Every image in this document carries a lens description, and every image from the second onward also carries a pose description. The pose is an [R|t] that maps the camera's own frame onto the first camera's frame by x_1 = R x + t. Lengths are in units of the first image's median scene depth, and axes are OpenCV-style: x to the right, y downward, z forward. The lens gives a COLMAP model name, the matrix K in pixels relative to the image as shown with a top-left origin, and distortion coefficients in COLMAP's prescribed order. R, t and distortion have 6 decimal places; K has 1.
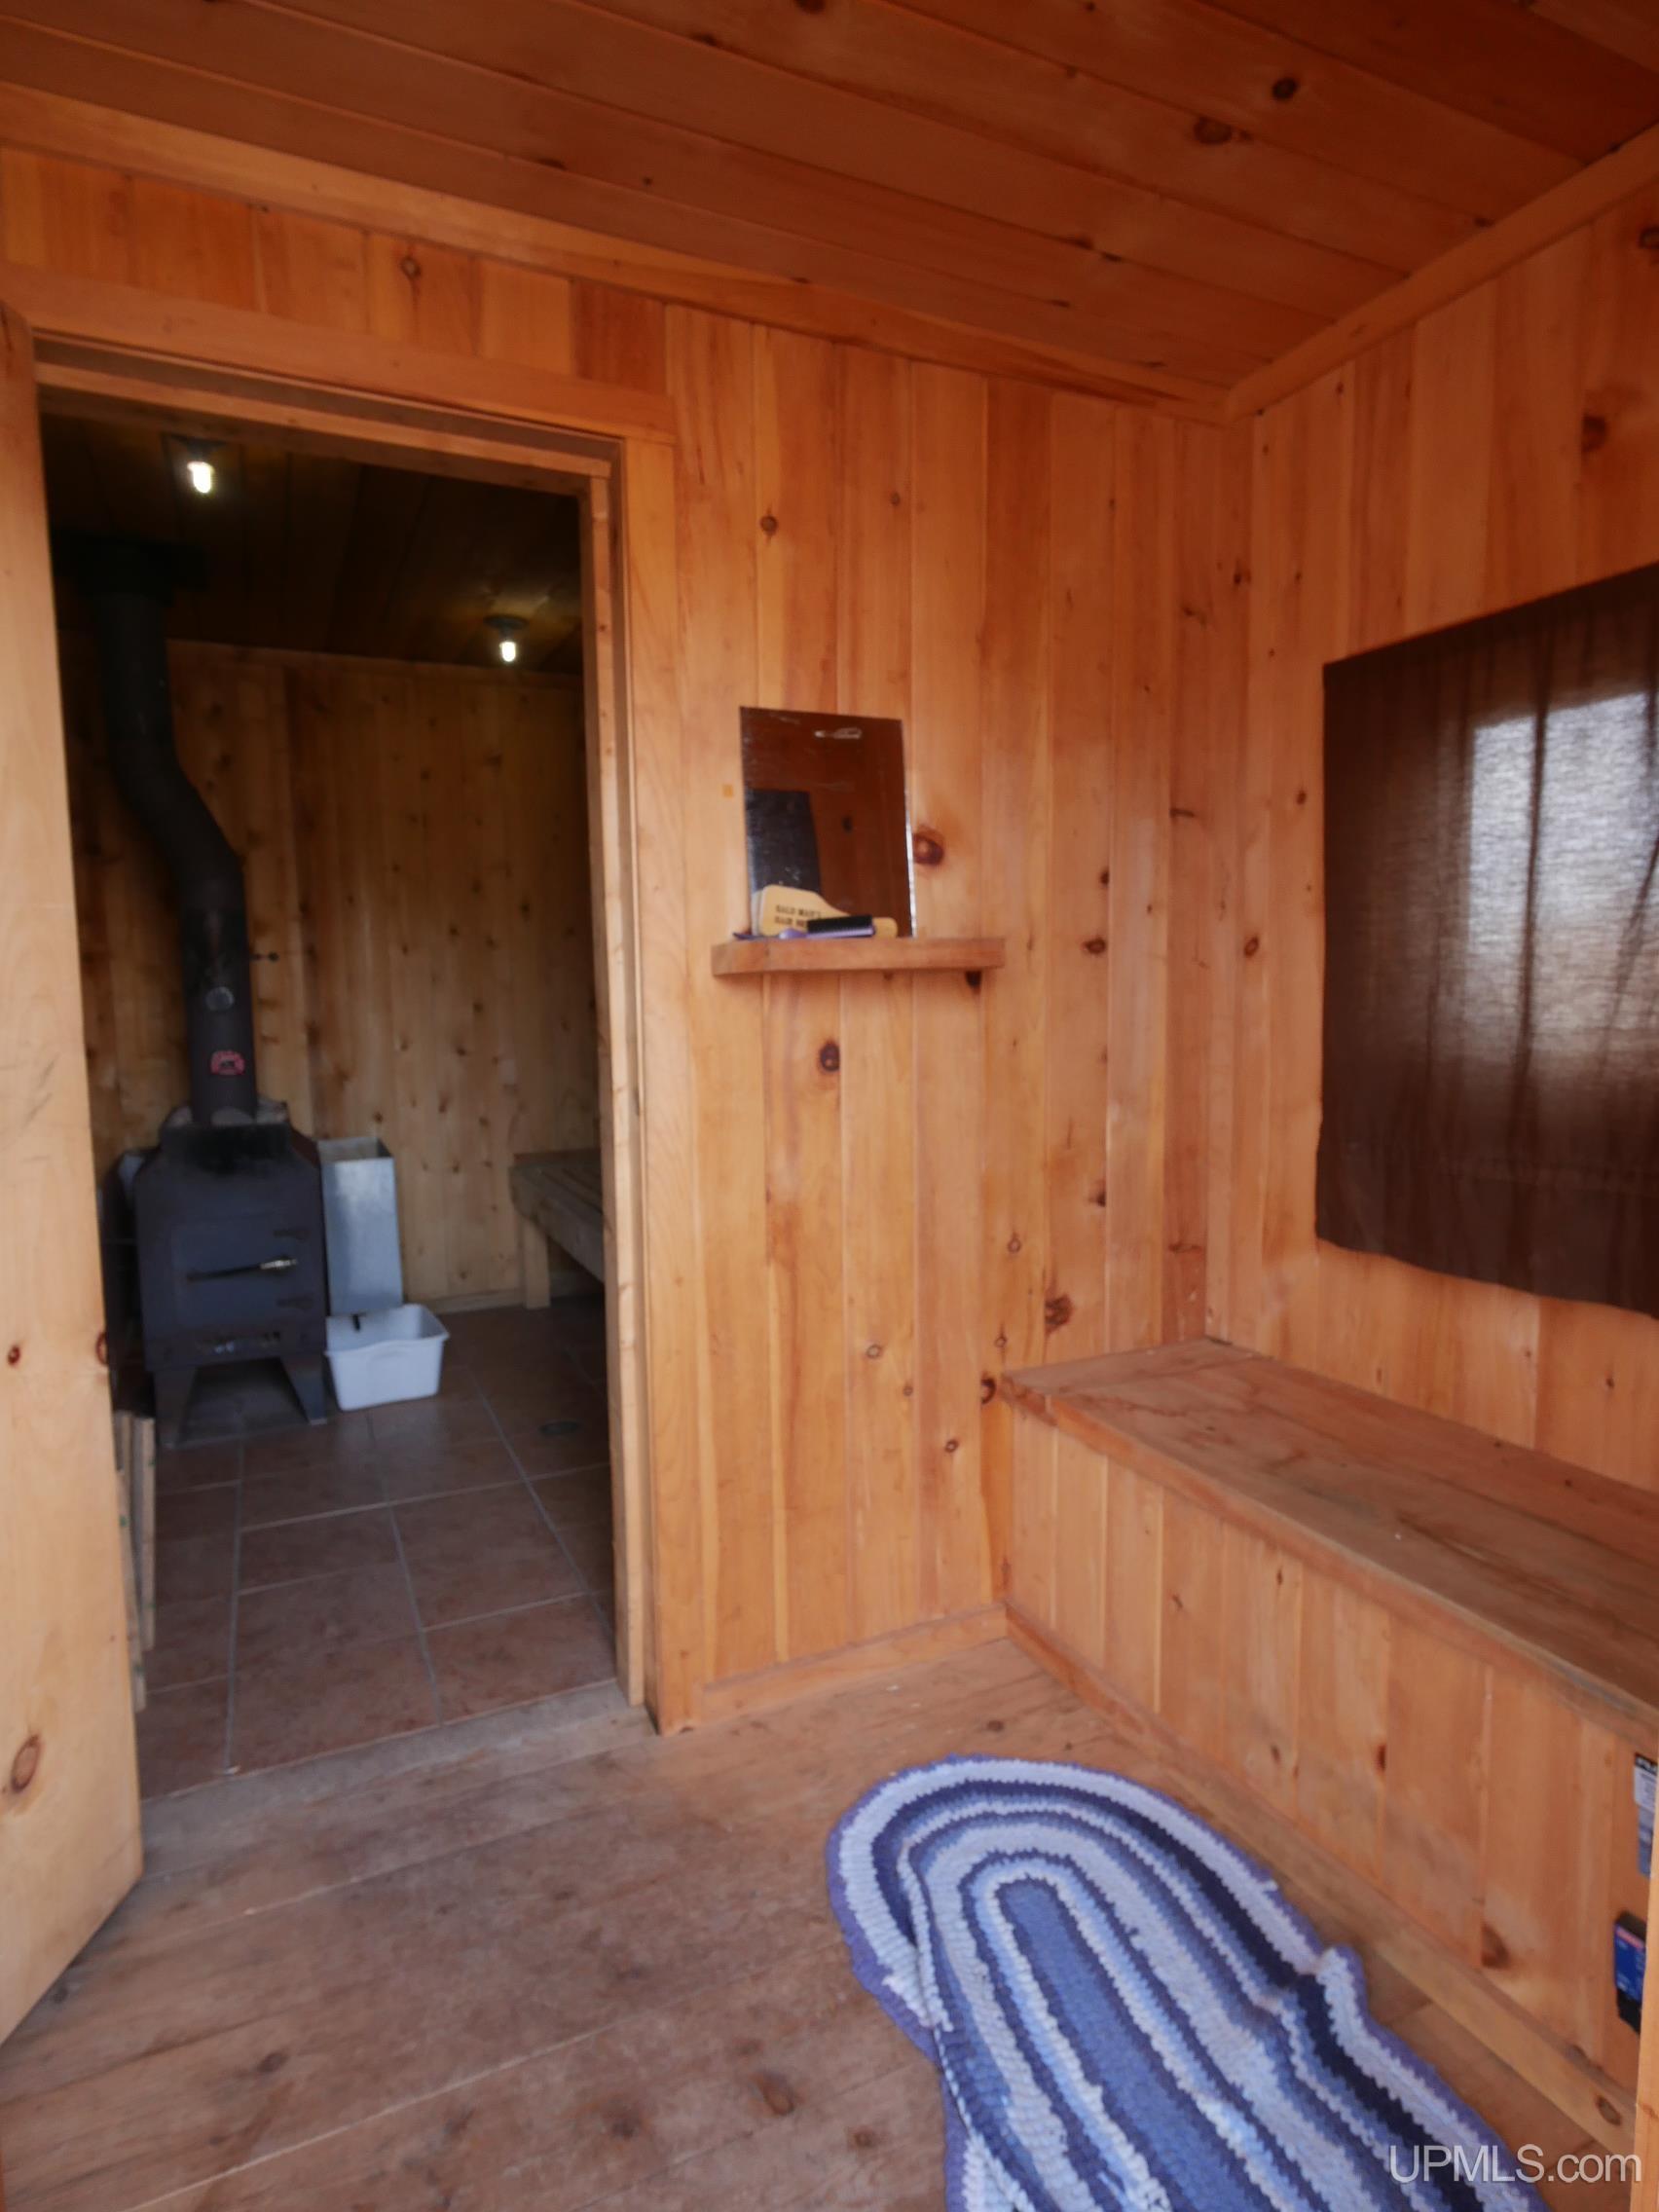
lens RADIAL K [[1210.0, 0, 829.5], [0, 1210.0, 1106.0], [0, 0, 1]] dist [-0.000838, 0.001394]
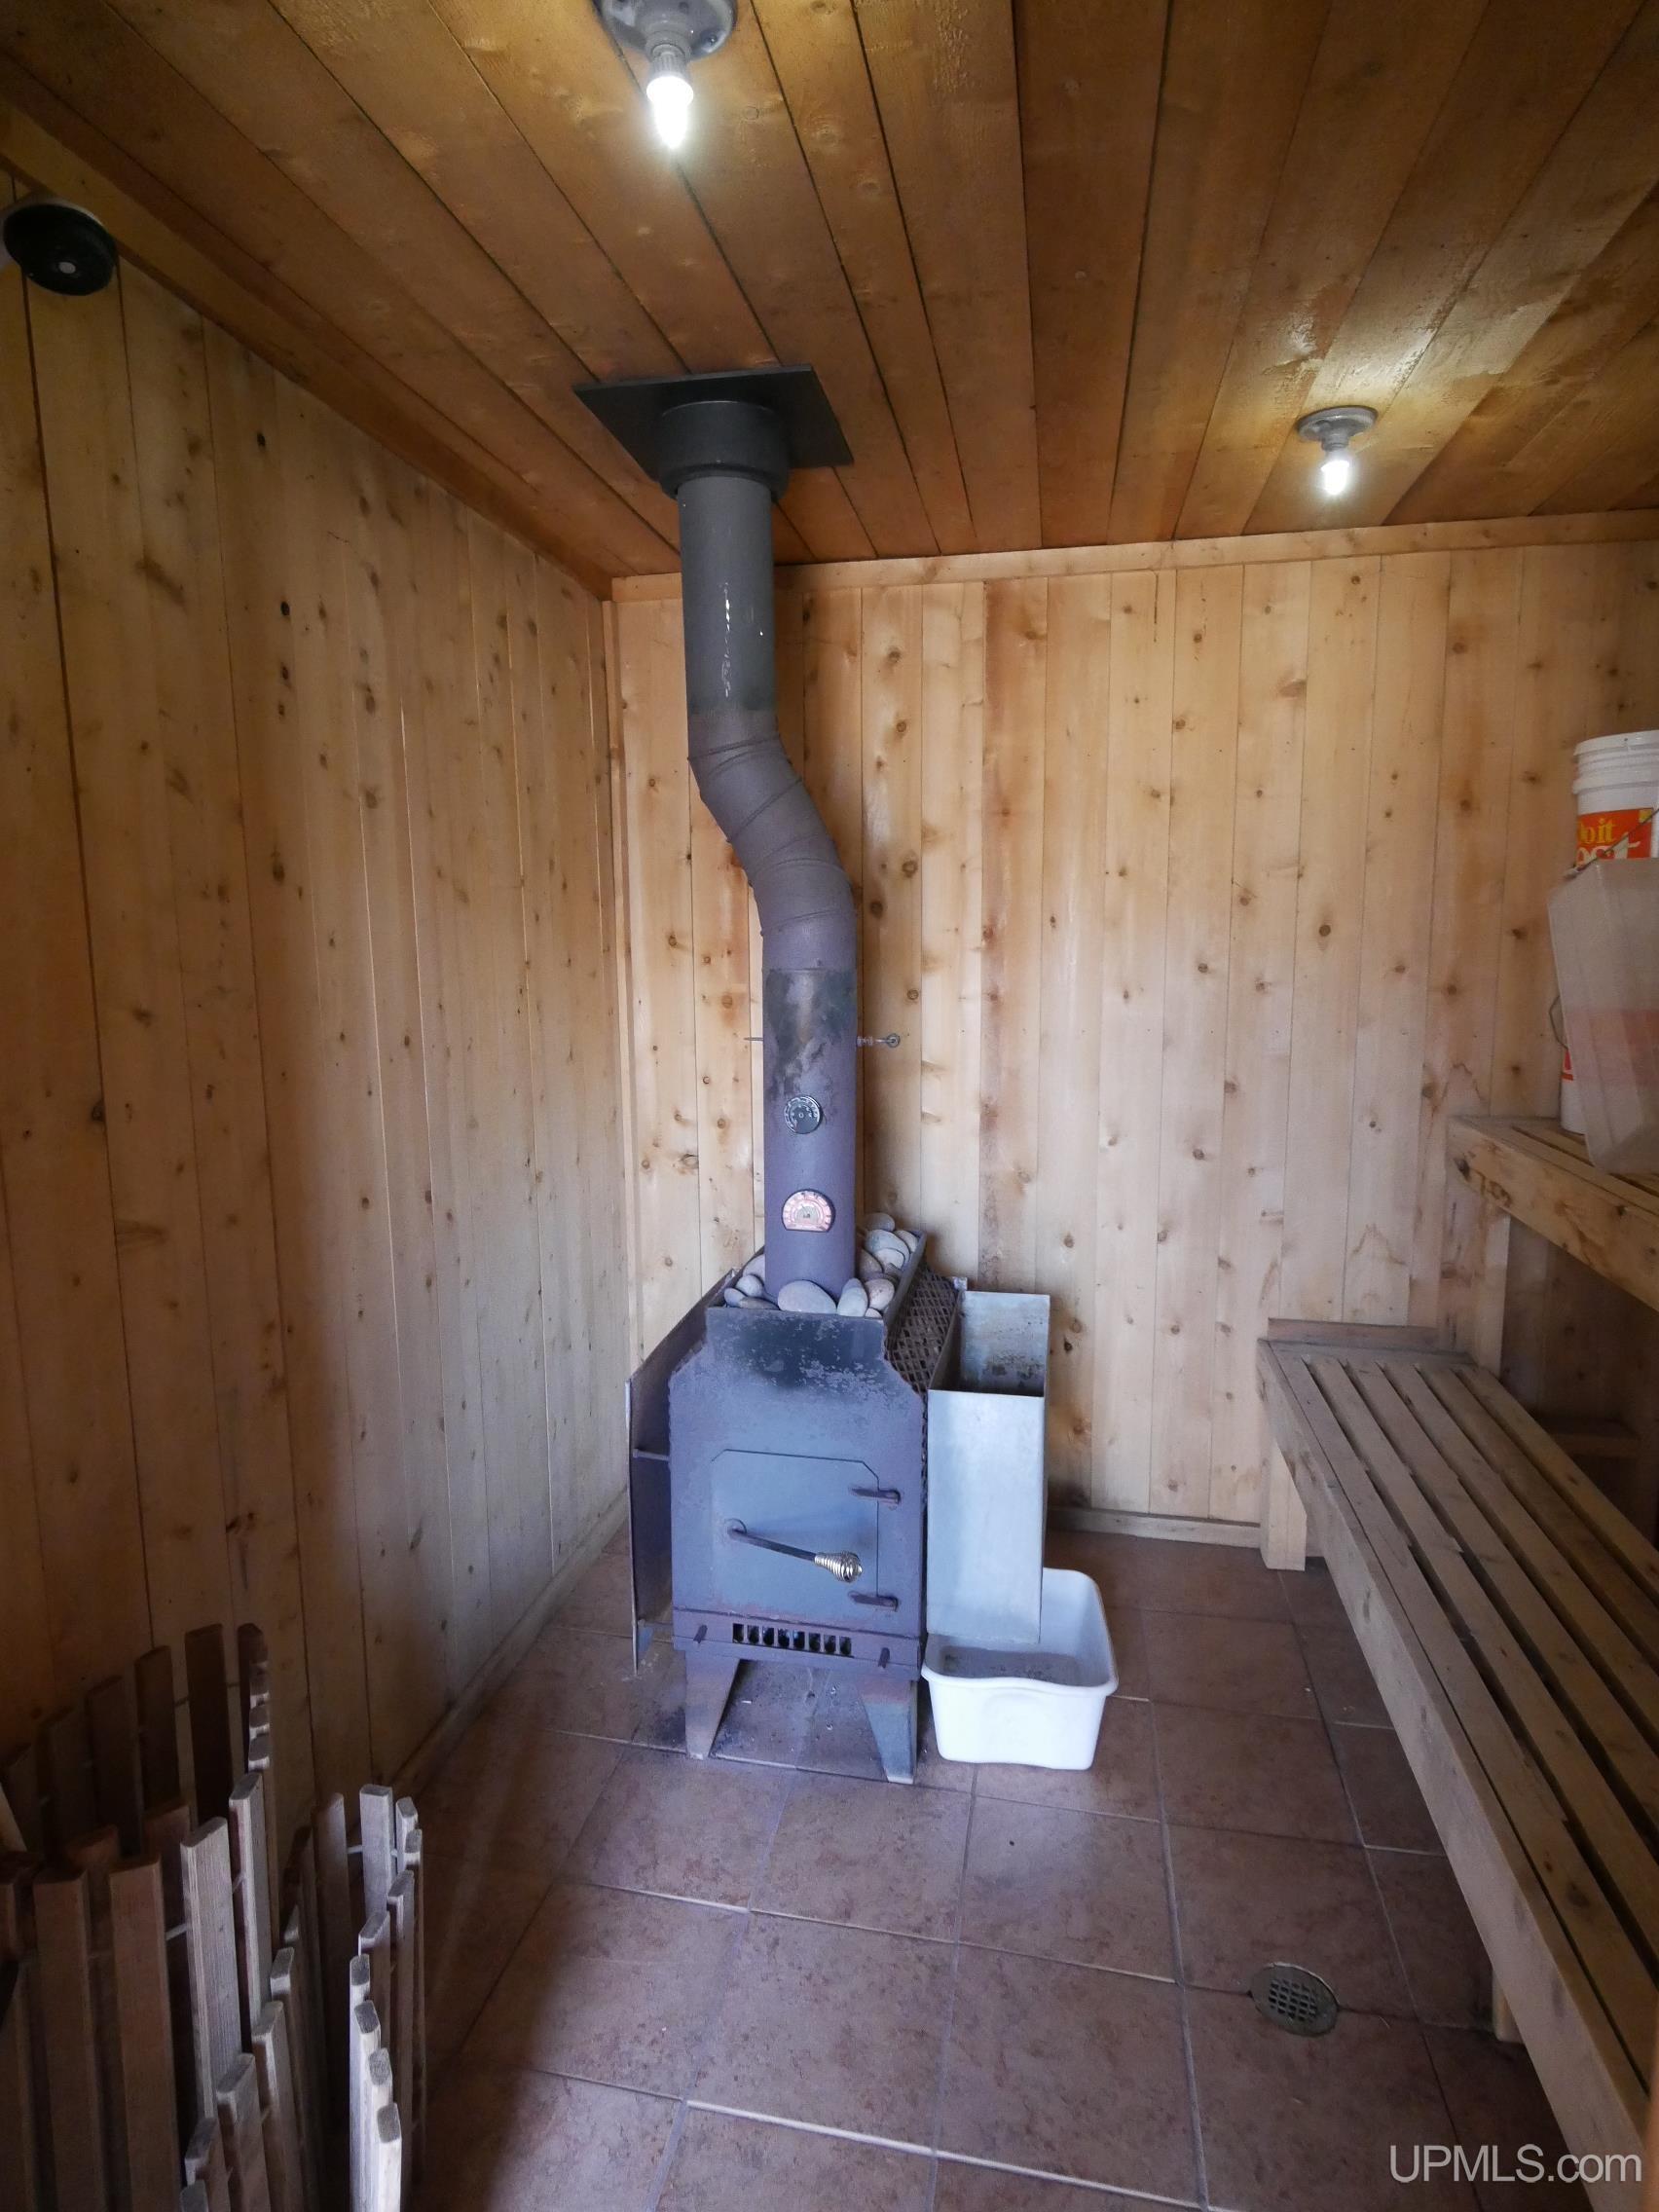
lens RADIAL K [[1210.0, 0, 829.5], [0, 1210.0, 1106.0], [0, 0, 1]] dist [-0.000838, 0.001394]
pose [[0.810083, 0.092751, -0.578932, -0.120474], [-0.070720, 0.995656, 0.060558, -0.123858], [0.582034, -0.008115, 0.813124, 0.469789]]
